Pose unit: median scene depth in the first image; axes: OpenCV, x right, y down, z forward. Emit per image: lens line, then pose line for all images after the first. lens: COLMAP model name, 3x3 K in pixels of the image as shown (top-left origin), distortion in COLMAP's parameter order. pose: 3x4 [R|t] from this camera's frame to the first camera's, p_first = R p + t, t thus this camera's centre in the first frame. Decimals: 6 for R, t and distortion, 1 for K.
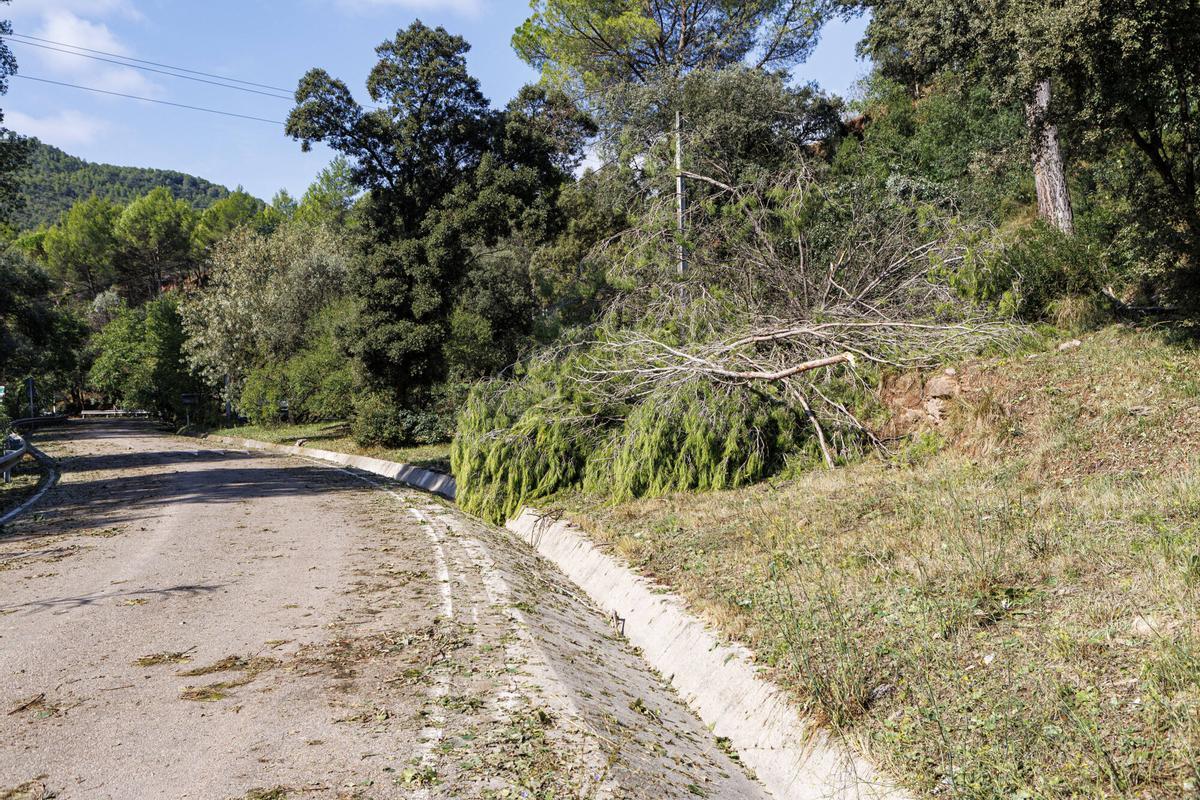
lens RADIAL K [[1086.1, 0, 600.0], [0, 1086.1, 400.0], [0, 0, 1]] dist [0.002222, 0.005213]
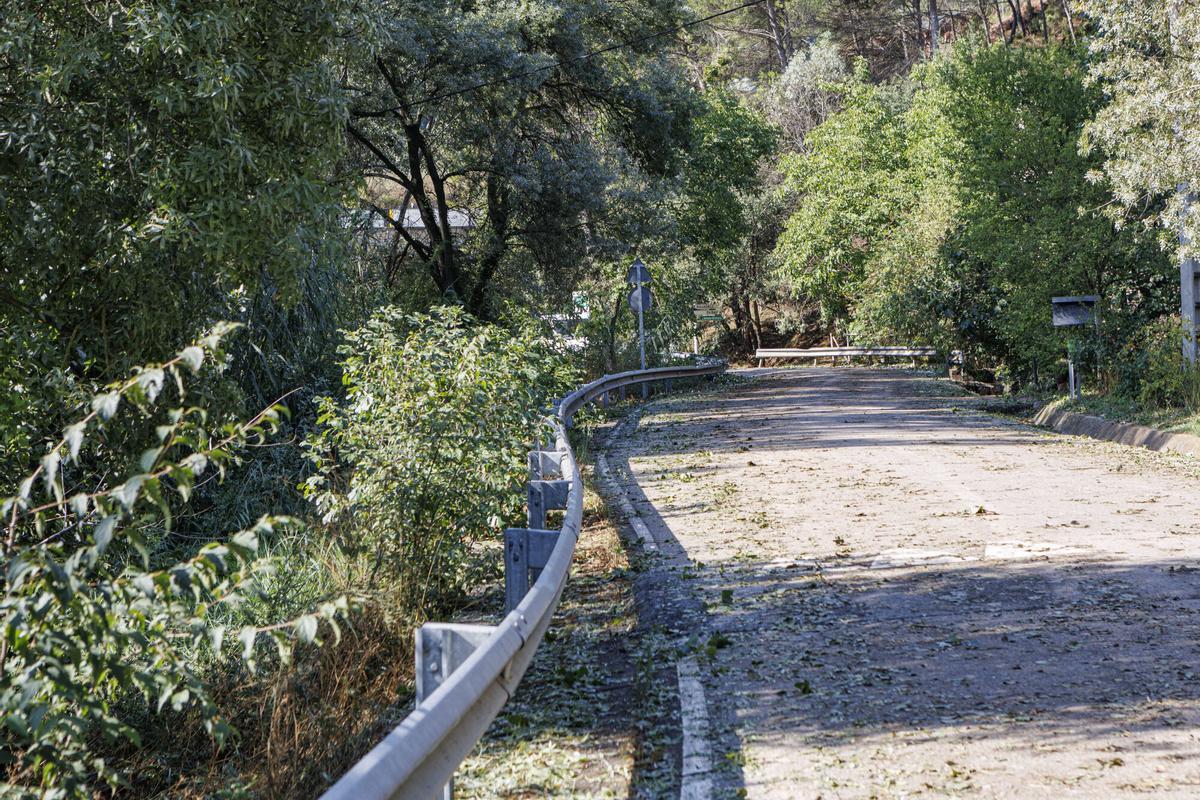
lens RADIAL K [[1086.1, 0, 600.0], [0, 1086.1, 400.0], [0, 0, 1]] dist [0.002222, 0.005213]
pose [[0.854106, 0.024711, -0.519512, -0.317496], [0.006879, 0.998247, 0.058792, 0.004708], [0.520054, -0.053788, 0.852438, 0.627975]]
